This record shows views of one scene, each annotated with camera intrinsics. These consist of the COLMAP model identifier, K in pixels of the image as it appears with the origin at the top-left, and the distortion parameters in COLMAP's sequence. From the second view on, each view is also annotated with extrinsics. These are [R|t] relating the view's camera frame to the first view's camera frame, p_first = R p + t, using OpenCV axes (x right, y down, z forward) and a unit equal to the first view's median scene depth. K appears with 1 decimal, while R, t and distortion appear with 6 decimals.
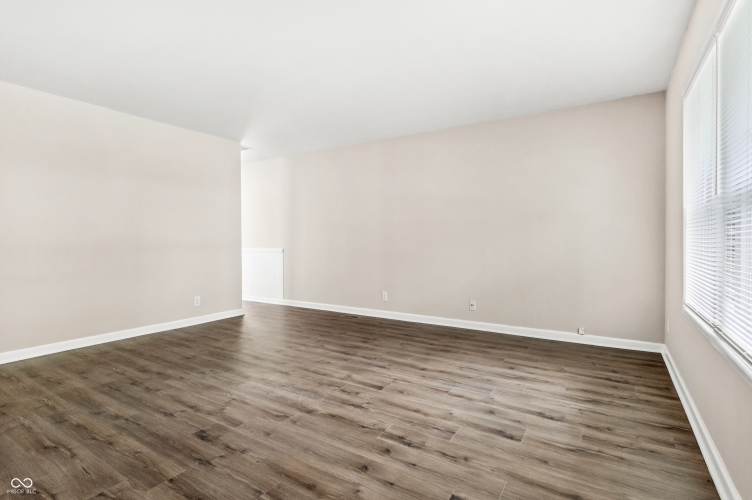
lens RADIAL K [[376.0, 0, 376.0], [0, 376.0, 250.0], [0, 0, 1]] dist [-0.003754, -0.000963]
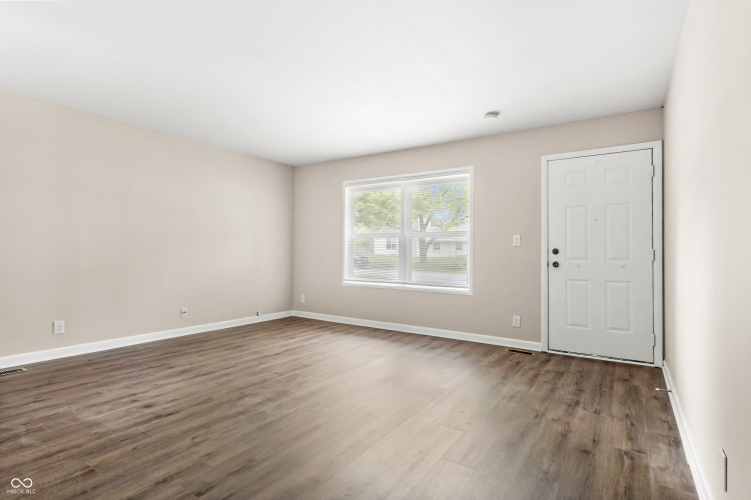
lens RADIAL K [[375.5, 0, 375.5], [0, 375.5, 250.0], [0, 0, 1]] dist [-0.003754, -0.000963]
pose [[0.022657, 0.008658, 0.999706, -1.254615], [0.017728, 0.999802, -0.009061, -0.010878], [-0.999586, 0.017929, 0.022499, 0.727004]]
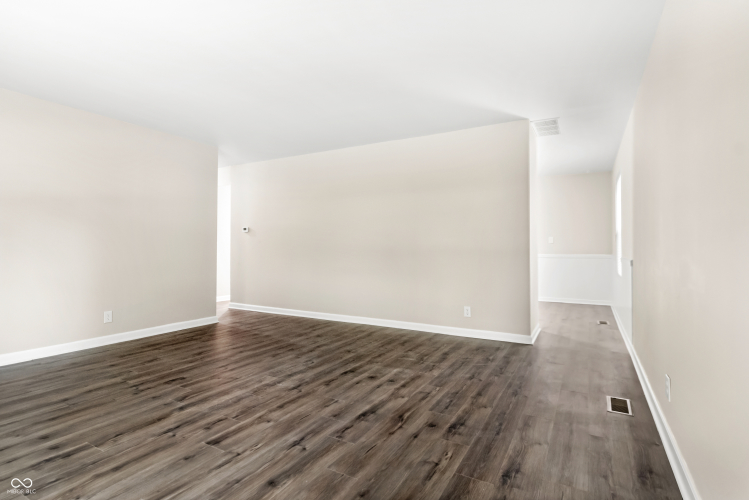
lens RADIAL K [[374.5, 0, 374.5], [0, 374.5, 250.0], [0, 0, 1]] dist [-0.003754, -0.000963]
pose [[0.045377, 0.010336, -0.998916, 0.753131], [-0.031045, 0.999478, 0.008932, -0.030709], [0.998487, 0.030607, 0.045674, 1.258548]]
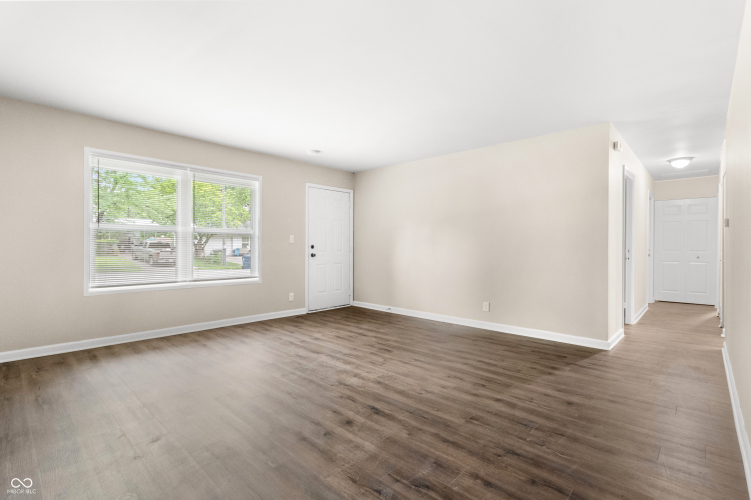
lens RADIAL K [[353.1, 0, 375.5], [0, 353.1, 250.0], [0, 0, 1]] dist [0.000655, -0.000140]
pose [[-0.982208, -0.004956, 0.187732, -0.549928], [0.001231, 0.999460, 0.032826, -0.055341], [-0.187793, 0.032473, -0.981672, 2.061272]]
